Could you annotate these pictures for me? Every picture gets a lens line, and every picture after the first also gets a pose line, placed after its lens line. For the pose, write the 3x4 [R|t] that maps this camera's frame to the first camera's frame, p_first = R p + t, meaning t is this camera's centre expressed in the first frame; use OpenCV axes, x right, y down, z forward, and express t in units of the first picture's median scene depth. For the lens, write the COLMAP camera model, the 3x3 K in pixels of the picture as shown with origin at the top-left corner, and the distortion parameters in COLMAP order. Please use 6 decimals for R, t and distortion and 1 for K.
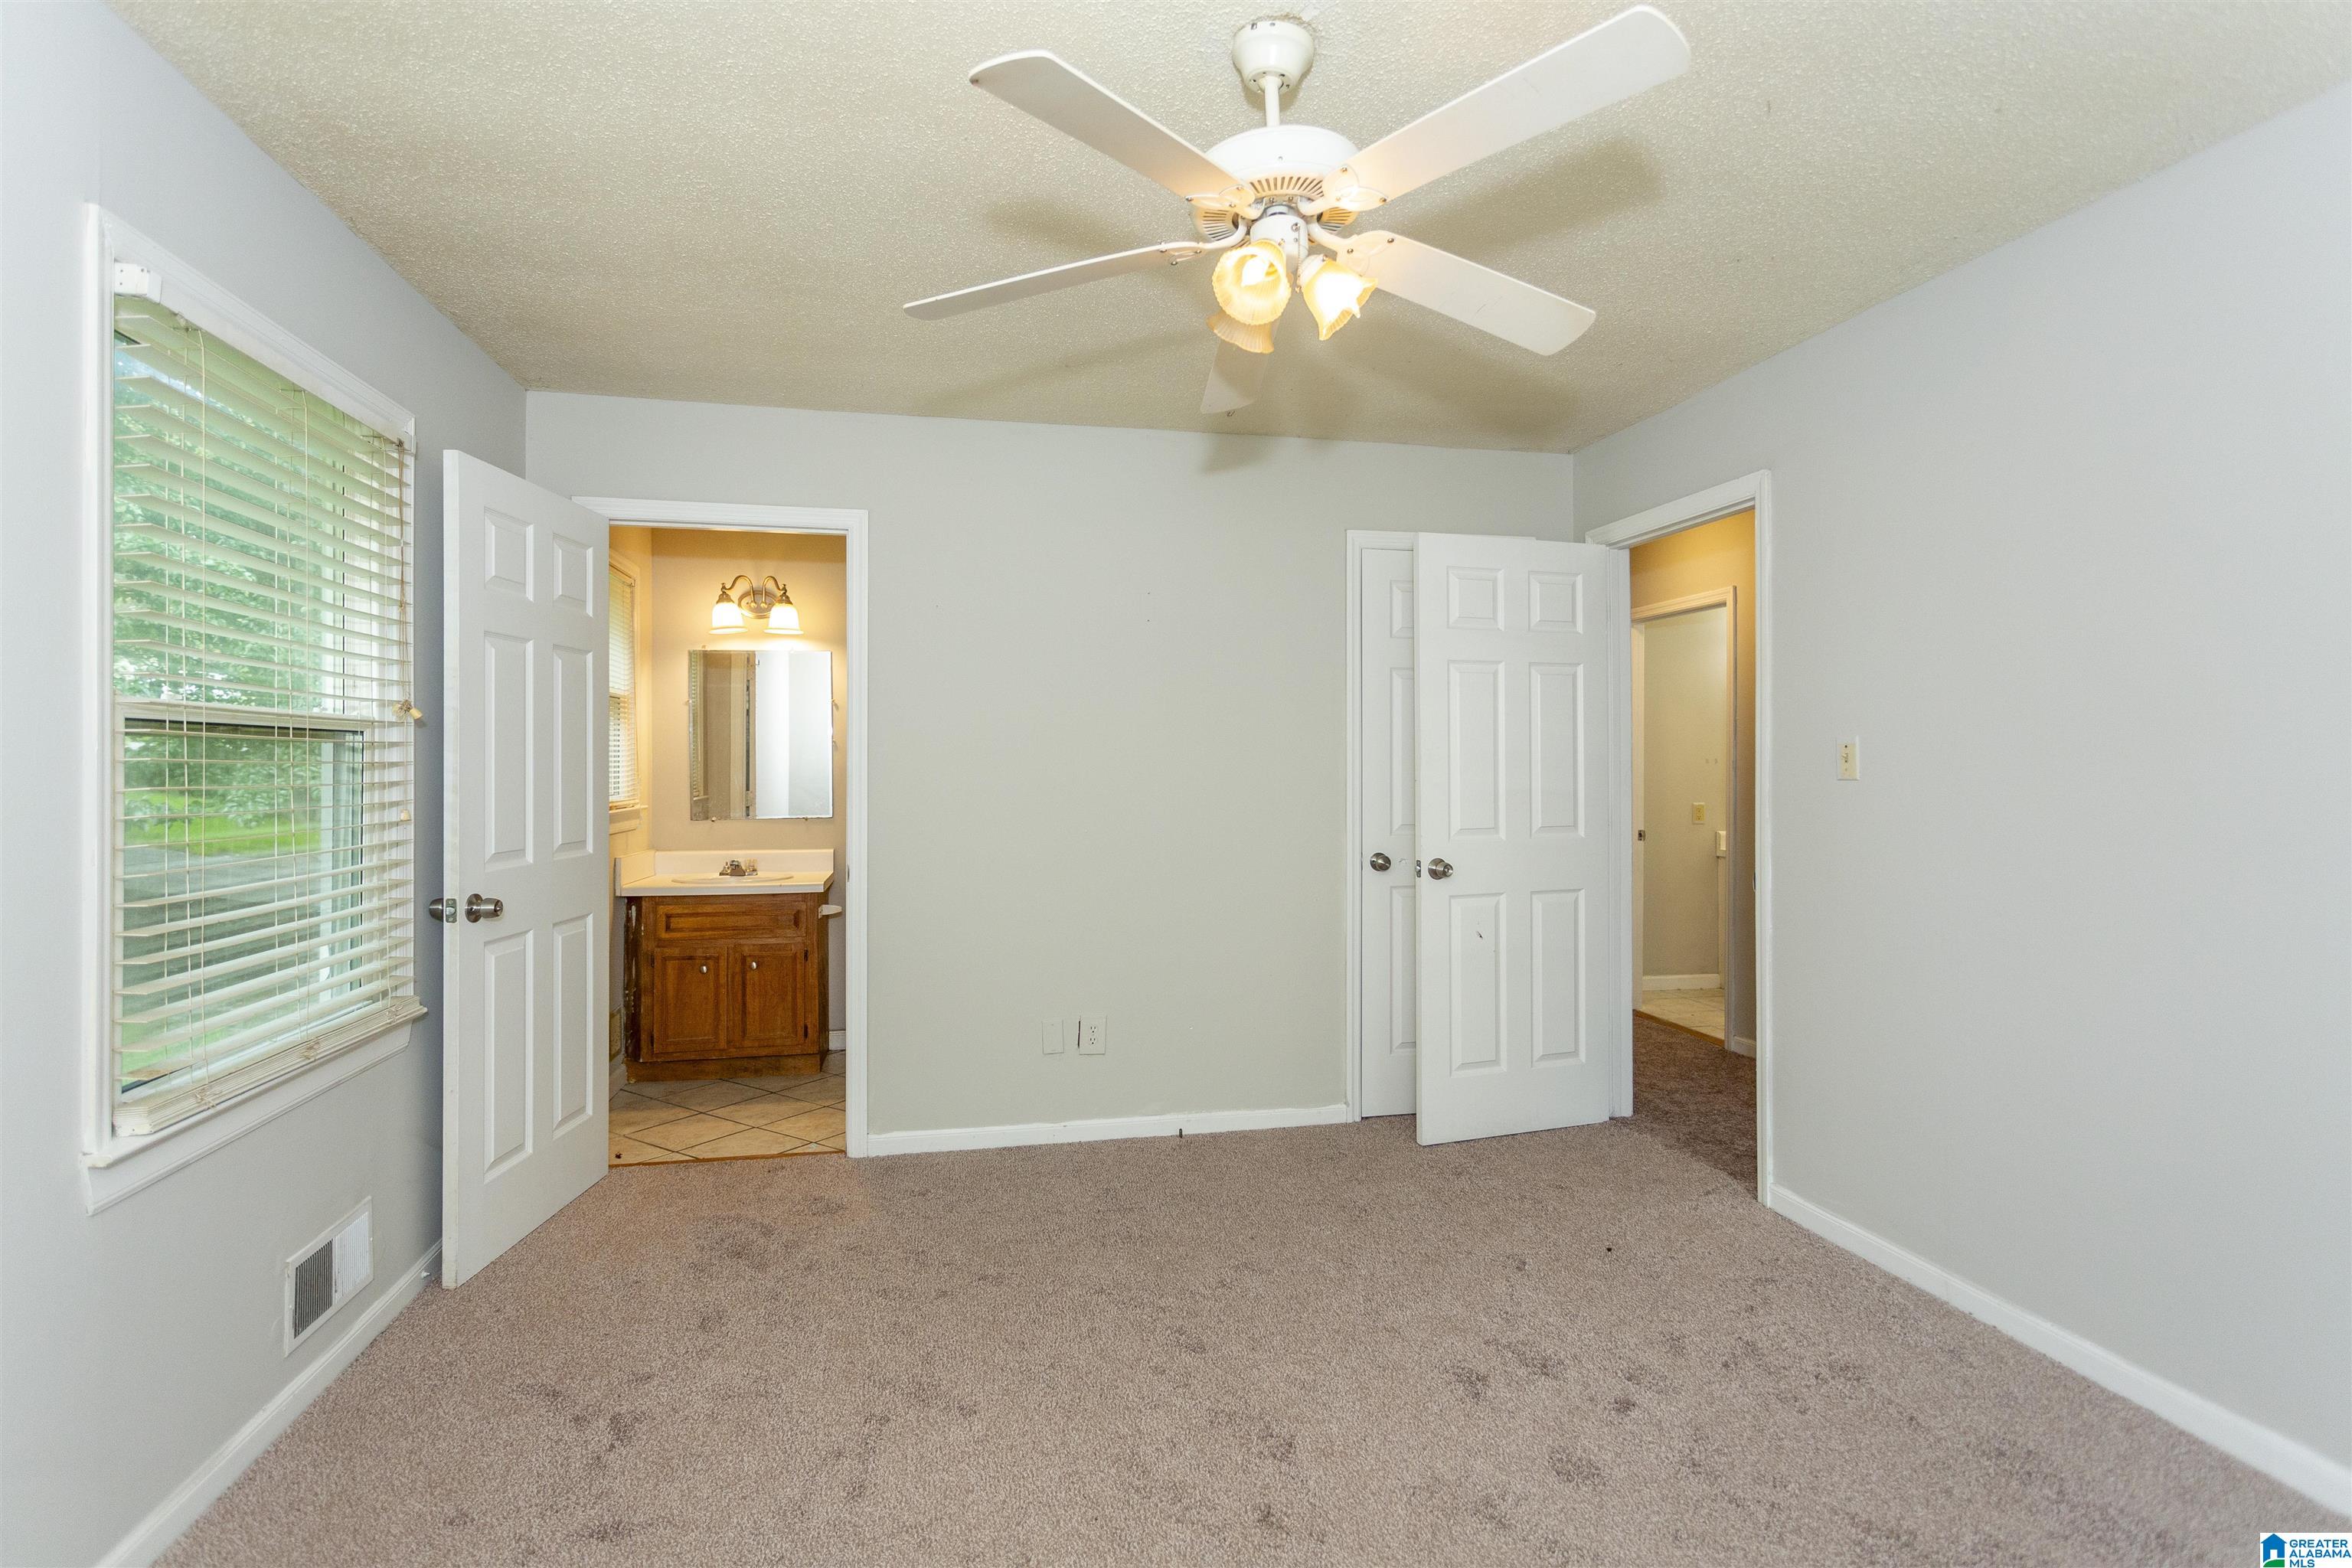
lens RADIAL K [[1119.2, 0, 1163.0], [0, 1119.2, 769.5], [0, 0, 1]] dist [0.000209, 0.002046]
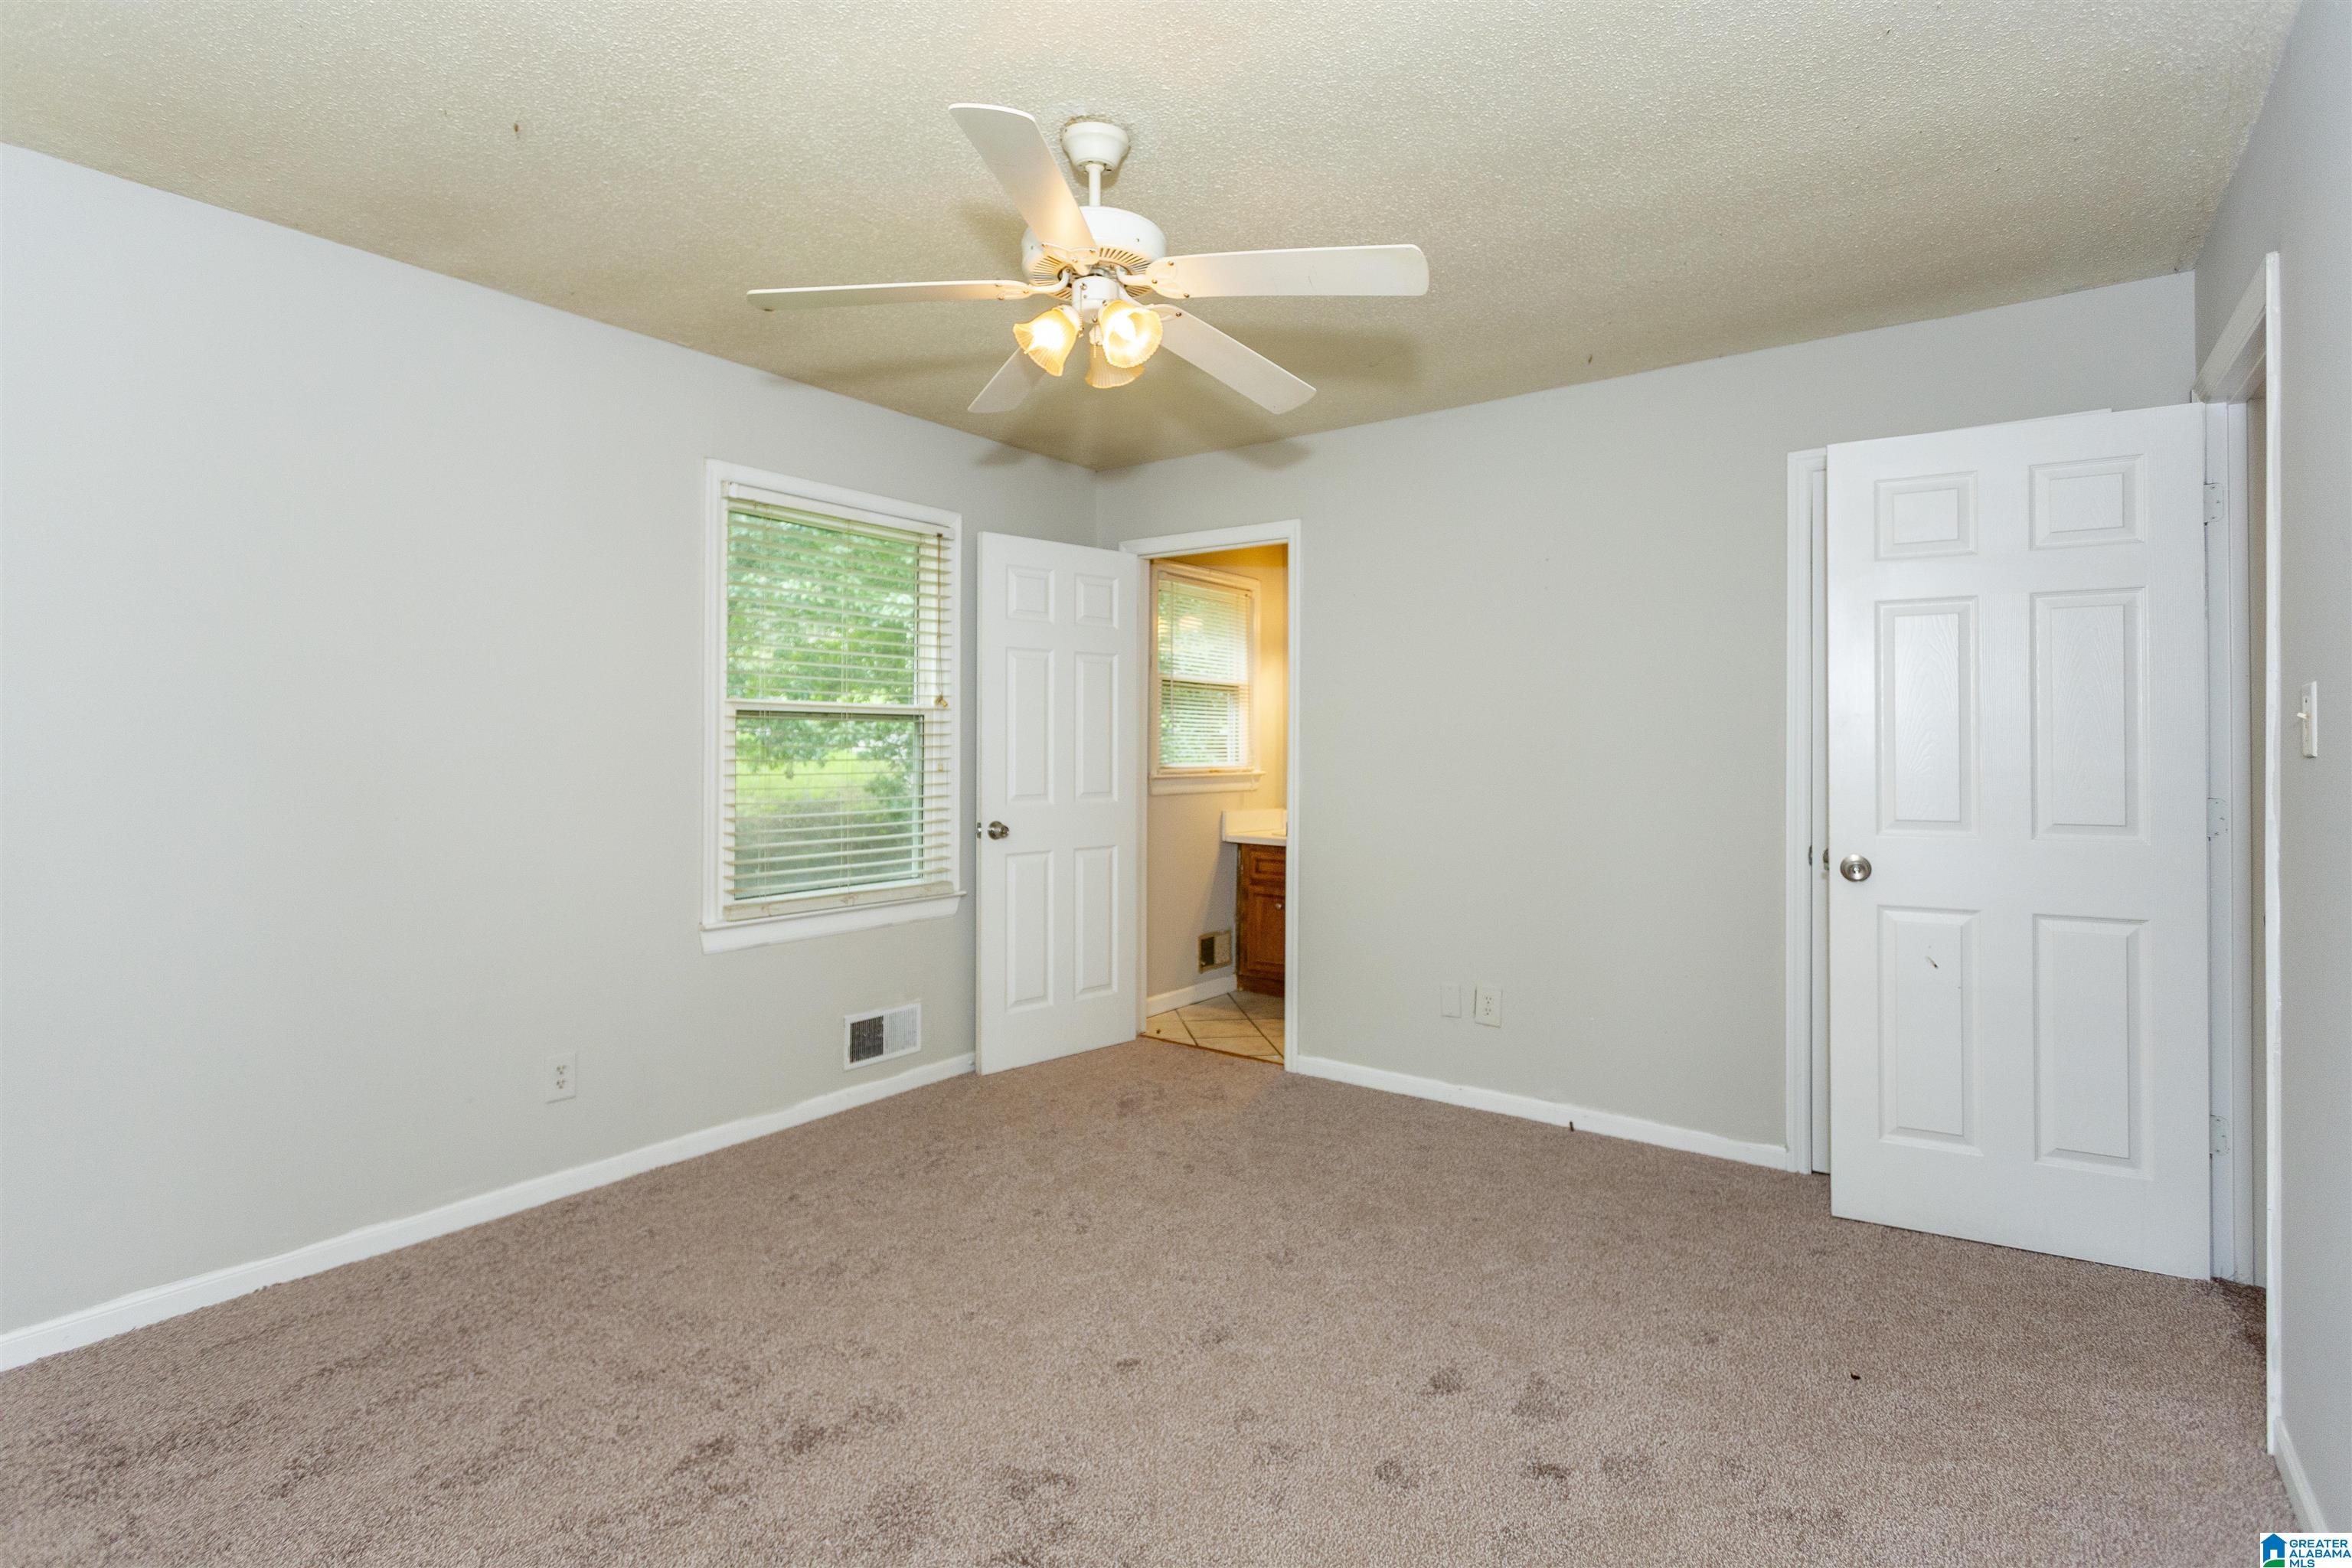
lens RADIAL K [[1132.5, 0, 1164.5], [0, 1132.5, 759.0], [0, 0, 1]] dist [-0.000163, 0.000119]
pose [[0.663968, 0.012807, -0.747651, 0.519037], [-0.001674, 0.999876, 0.015642, -0.001101], [0.747759, -0.009134, 0.663907, 0.111692]]
